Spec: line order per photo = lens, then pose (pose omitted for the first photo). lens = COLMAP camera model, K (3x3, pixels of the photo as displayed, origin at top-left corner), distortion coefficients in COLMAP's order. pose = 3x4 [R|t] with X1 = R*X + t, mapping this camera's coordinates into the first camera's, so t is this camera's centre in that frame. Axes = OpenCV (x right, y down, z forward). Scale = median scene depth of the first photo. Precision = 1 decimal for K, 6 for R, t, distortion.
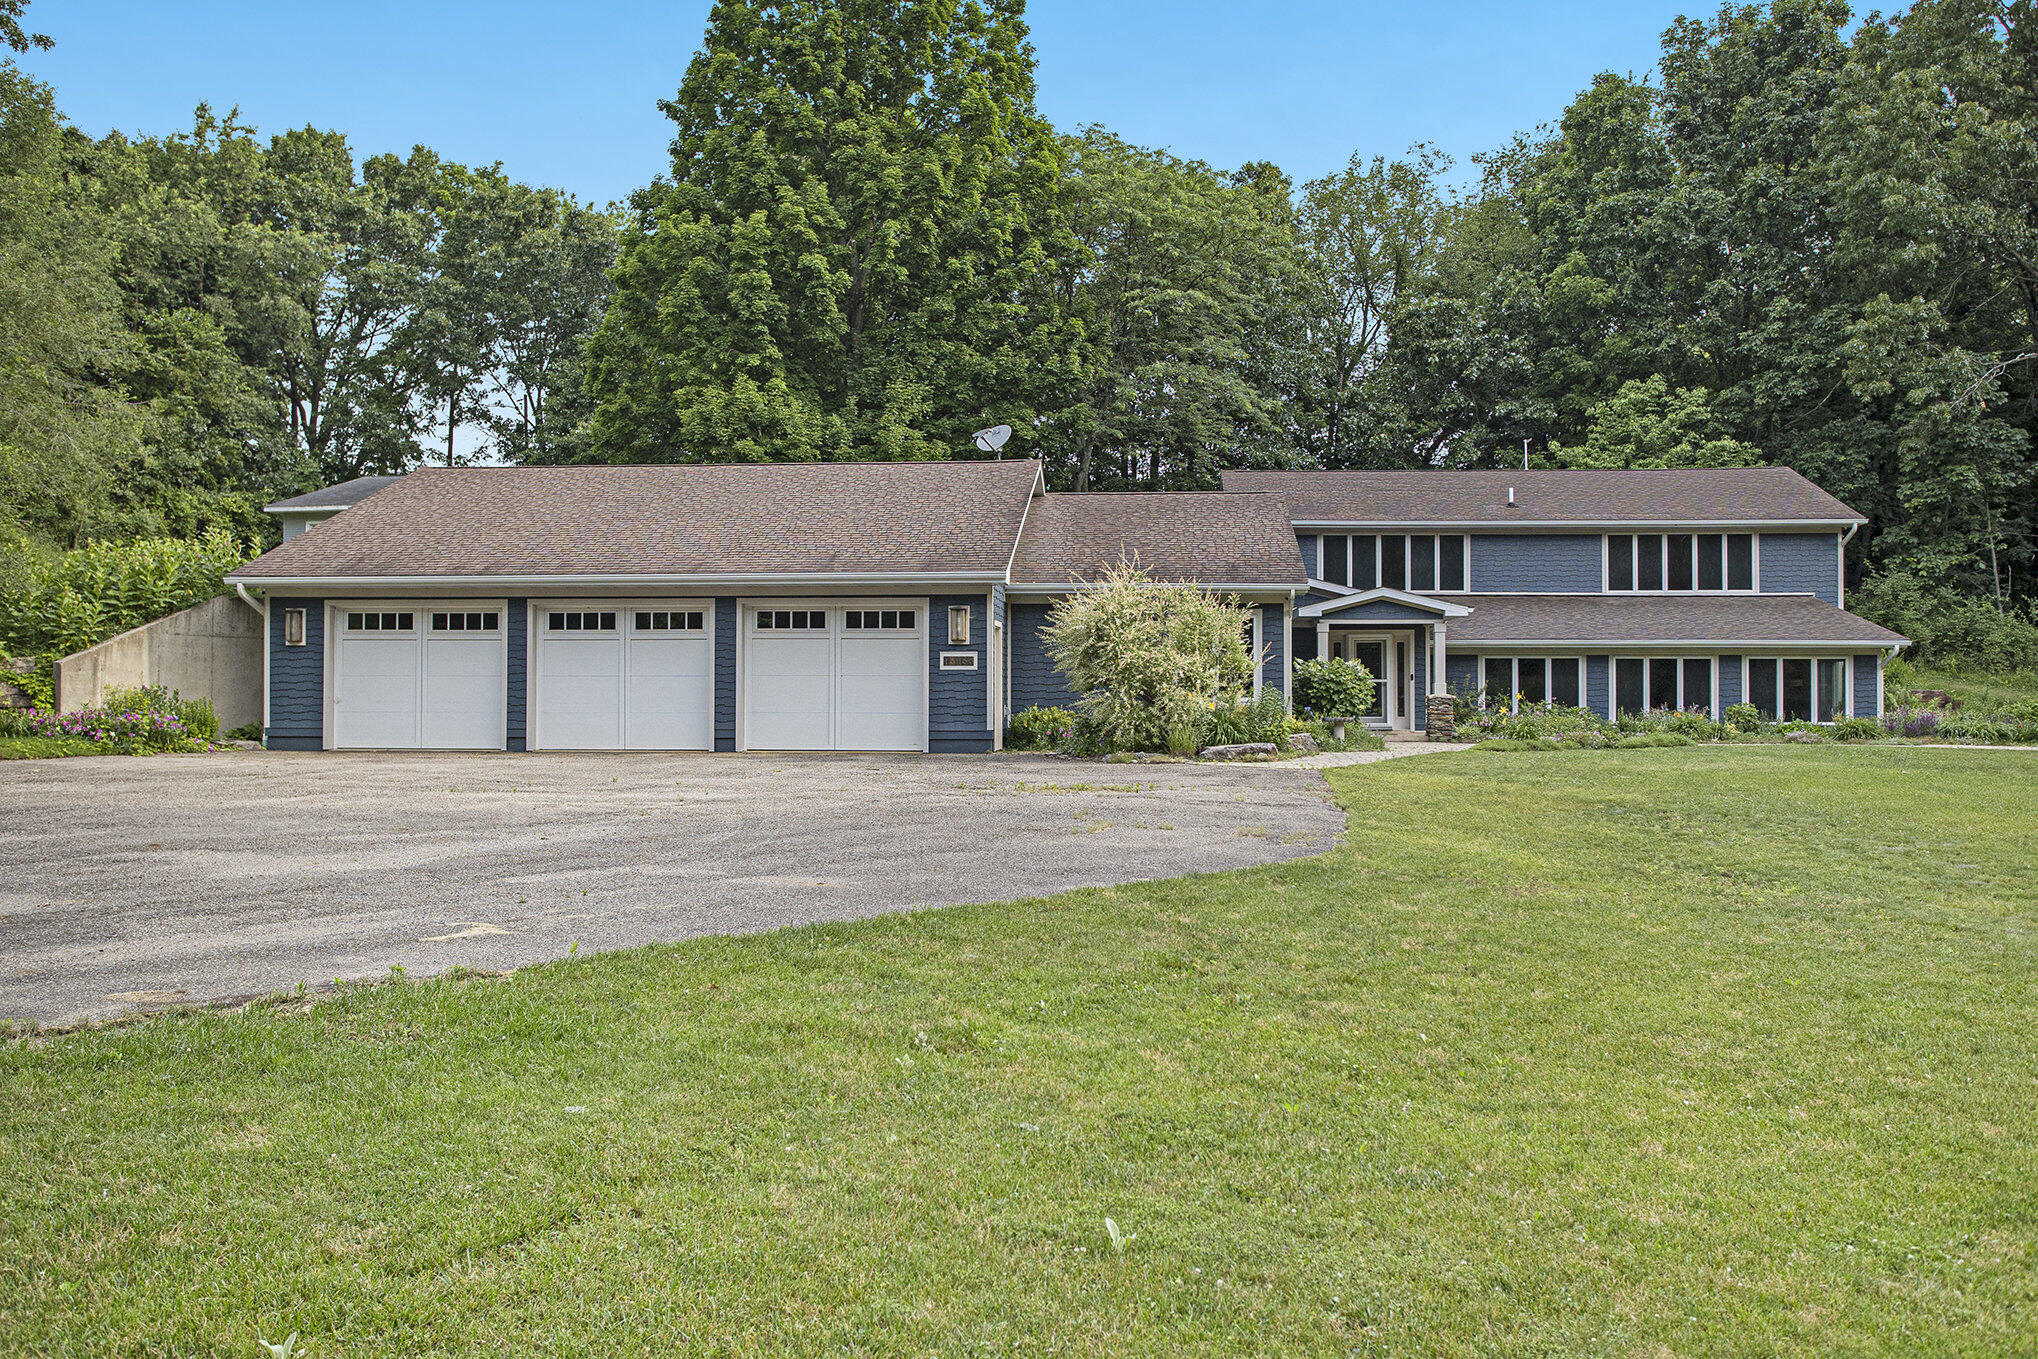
lens RADIAL K [[1488.3, 0, 1110.2], [0, 1488.3, 680.5], [0, 0, 1]] dist [0.022715, 0.003060]
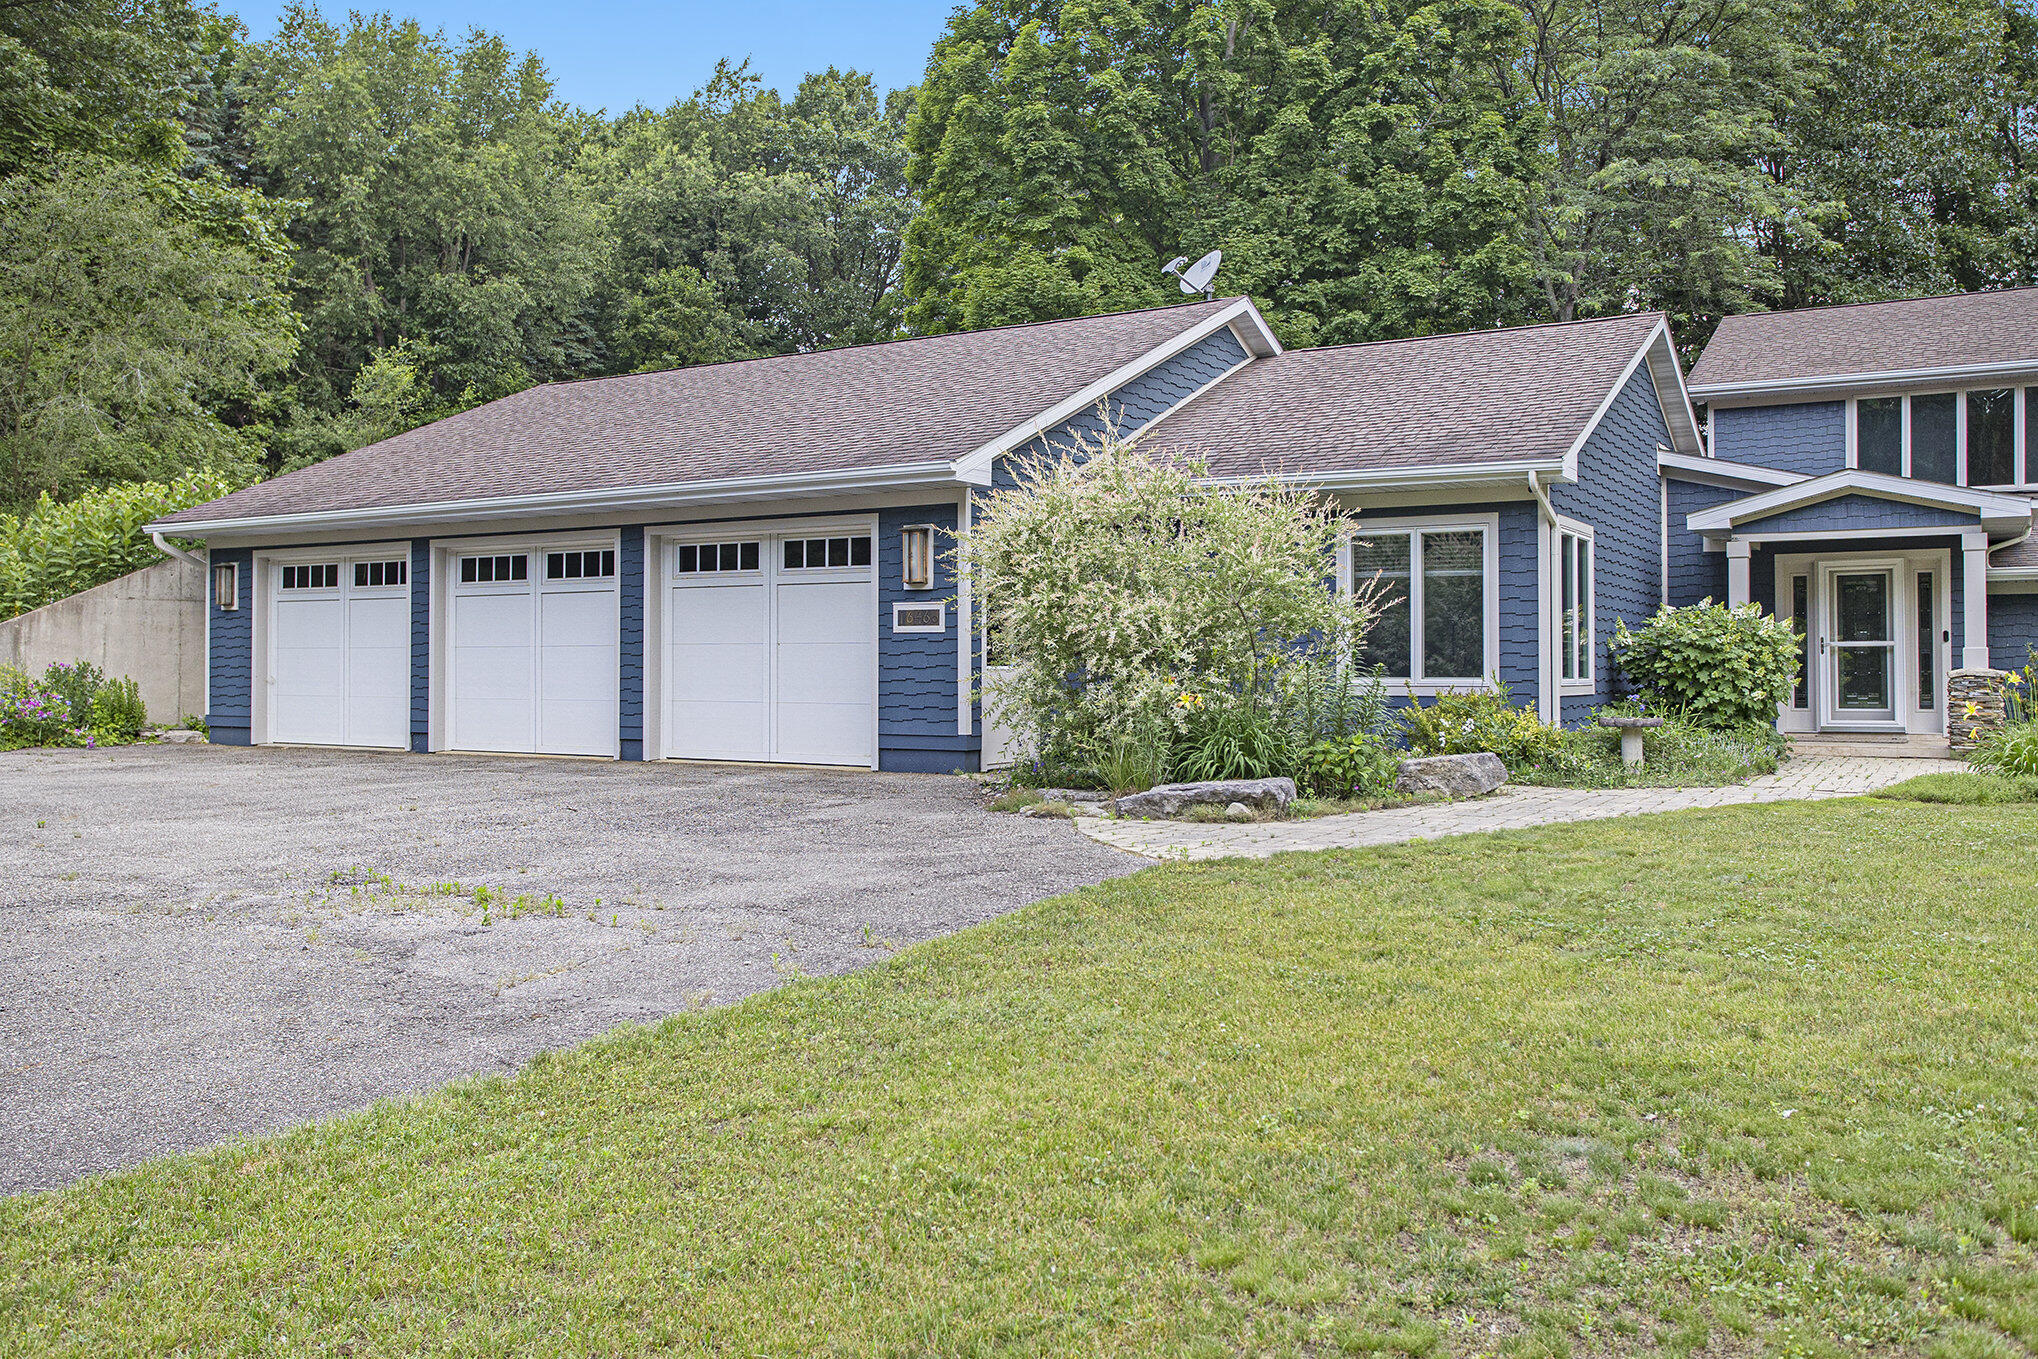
lens RADIAL K [[1613.8, 0, 1166.9], [0, 1613.8, 641.4], [0, 0, 1]] dist [0.003029, 0.000265]
pose [[0.904143, -0.008099, -0.427153, 0.207406], [0.007348, 0.999967, -0.003405, -0.000610], [0.427167, -0.000060, 0.904173, 0.364729]]
